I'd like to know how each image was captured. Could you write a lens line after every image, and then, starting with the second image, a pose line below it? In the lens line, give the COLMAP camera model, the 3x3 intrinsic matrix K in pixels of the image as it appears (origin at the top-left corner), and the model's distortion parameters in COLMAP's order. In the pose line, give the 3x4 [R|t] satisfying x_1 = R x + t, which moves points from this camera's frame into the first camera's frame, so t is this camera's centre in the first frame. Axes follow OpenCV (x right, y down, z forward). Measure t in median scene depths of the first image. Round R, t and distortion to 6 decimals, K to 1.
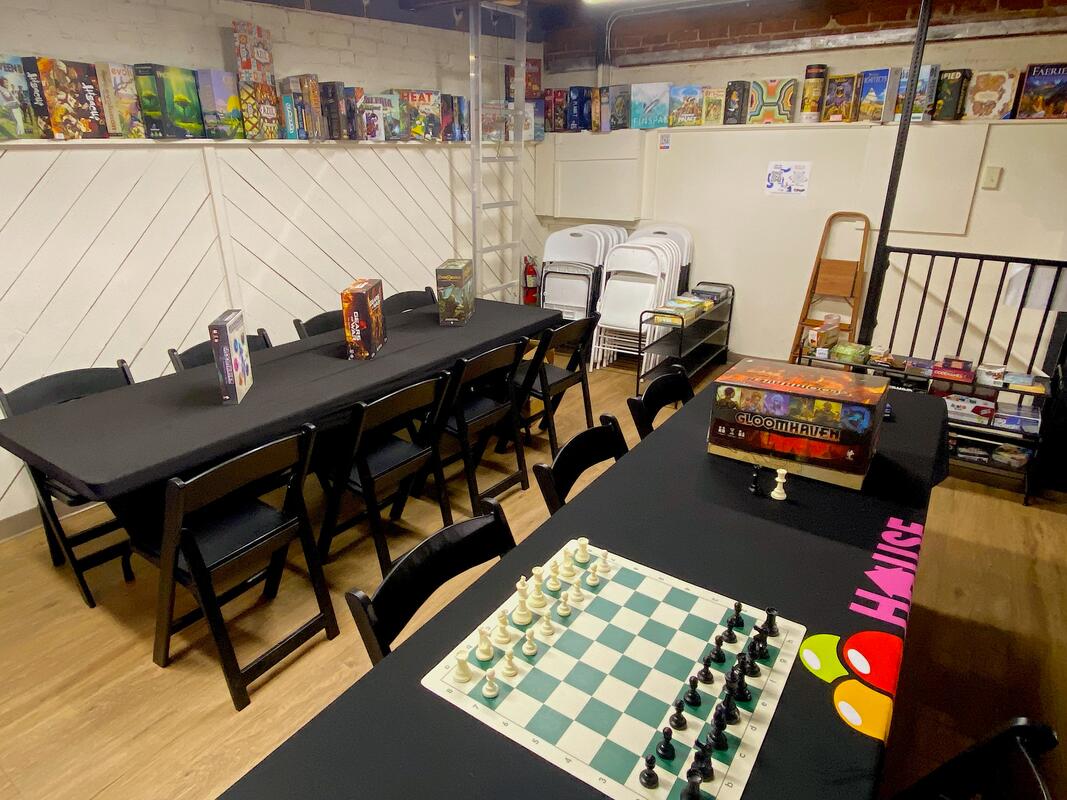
lens RADIAL K [[636.5, 0, 533.5], [0, 636.5, 400.0], [0, 0, 1]] dist [-0.003071, -0.001554]
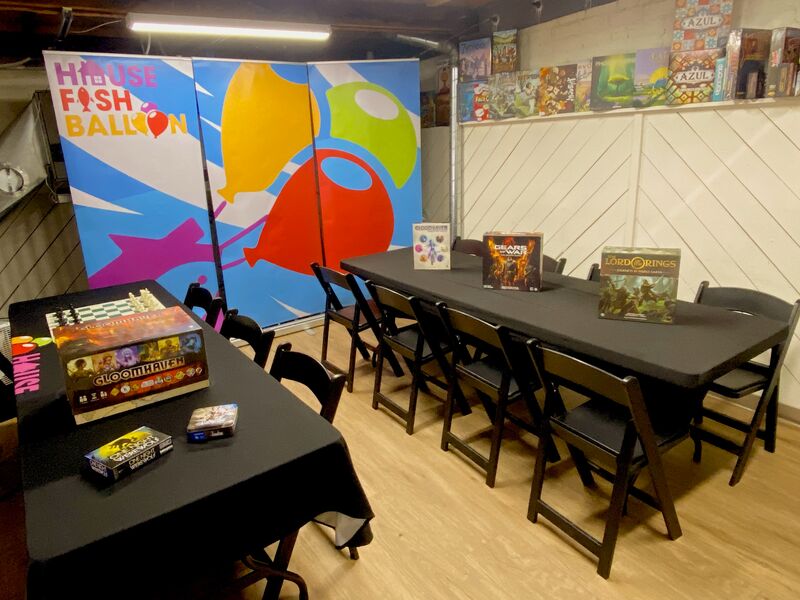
lens RADIAL K [[530.4, 0, 400.0], [0, 530.4, 300.0], [0, 0, 1]] dist [0.045137, -0.000573]
pose [[-0.352434, 0.314470, -0.881419, 0.787957], [-0.290950, 0.858357, 0.422578, -0.477640], [0.889460, 0.405380, -0.211019, 1.155379]]
